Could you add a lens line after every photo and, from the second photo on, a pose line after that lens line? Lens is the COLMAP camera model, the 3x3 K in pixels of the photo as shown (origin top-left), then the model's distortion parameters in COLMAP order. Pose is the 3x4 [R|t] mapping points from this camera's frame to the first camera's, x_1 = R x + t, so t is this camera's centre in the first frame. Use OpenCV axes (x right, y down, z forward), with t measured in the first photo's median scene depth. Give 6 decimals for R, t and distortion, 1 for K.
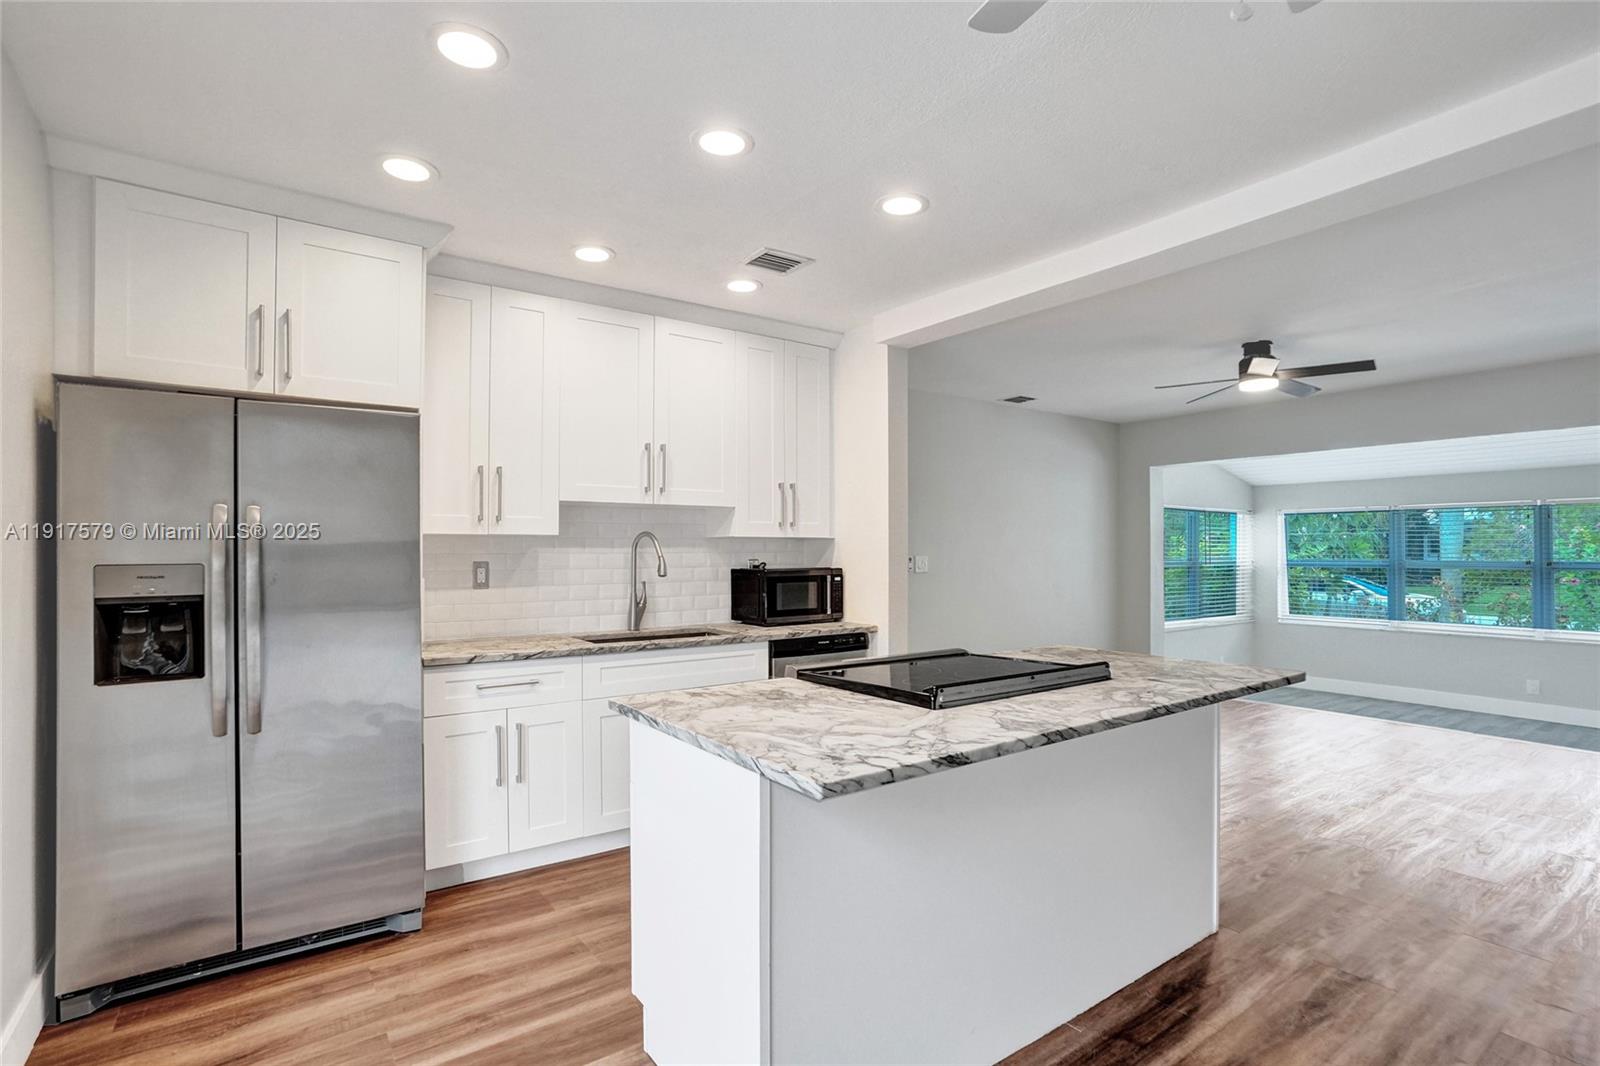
lens RADIAL K [[768.4, 0, 799.0], [0, 768.4, 547.6], [0, 0, 1]] dist [-0.050577, 0.025851]
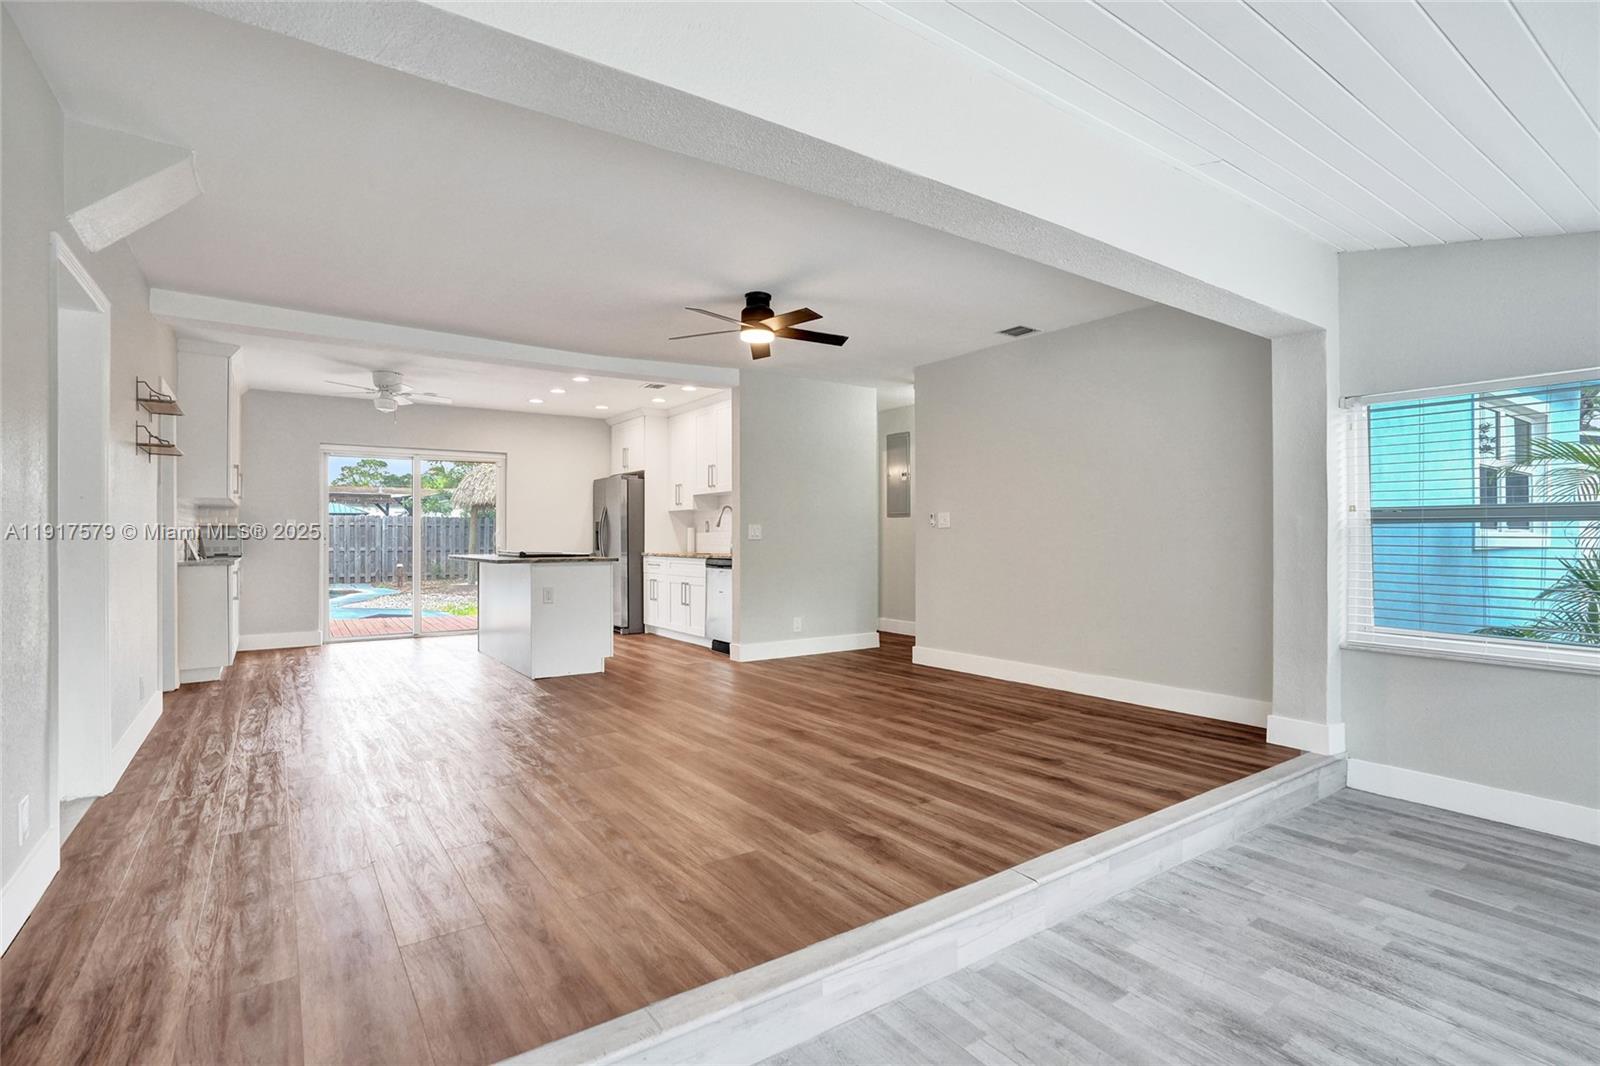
lens RADIAL K [[764.3, 0, 805.3], [0, 764.3, 536.3], [0, 0, 1]] dist [-0.053264, 0.028797]
pose [[-0.001382, -0.001818, -0.999997, 2.013590], [0.008810, 0.999960, -0.001830, 0.072864], [0.999960, -0.008813, -0.001366, 1.308750]]
